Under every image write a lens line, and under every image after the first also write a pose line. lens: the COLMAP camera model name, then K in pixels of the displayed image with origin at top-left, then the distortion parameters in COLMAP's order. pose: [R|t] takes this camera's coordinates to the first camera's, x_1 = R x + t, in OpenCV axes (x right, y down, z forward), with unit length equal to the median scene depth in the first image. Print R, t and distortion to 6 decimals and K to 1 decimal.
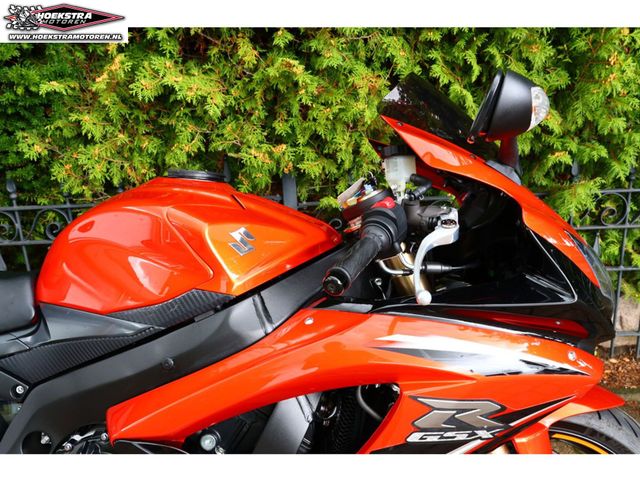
lens RADIAL K [[556.0, 0, 320.0], [0, 556.0, 240.0], [0, 0, 1]] dist [-0.006746, 0.019750]
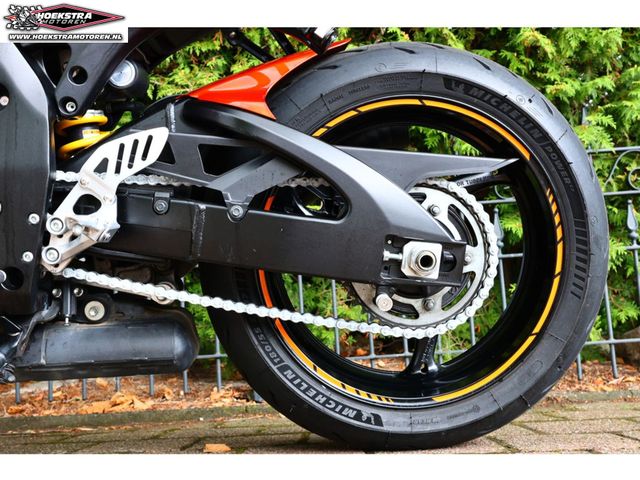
lens RADIAL K [[729.8, 0, 320.0], [0, 729.8, 240.0], [0, 0, 1]] dist [-0.011549, -0.008871]
pose [[0.999906, -0.013184, -0.003702, 0.058686], [0.010492, 0.911281, -0.411652, 0.528274], [0.008801, 0.411575, 0.911333, 0.054853]]
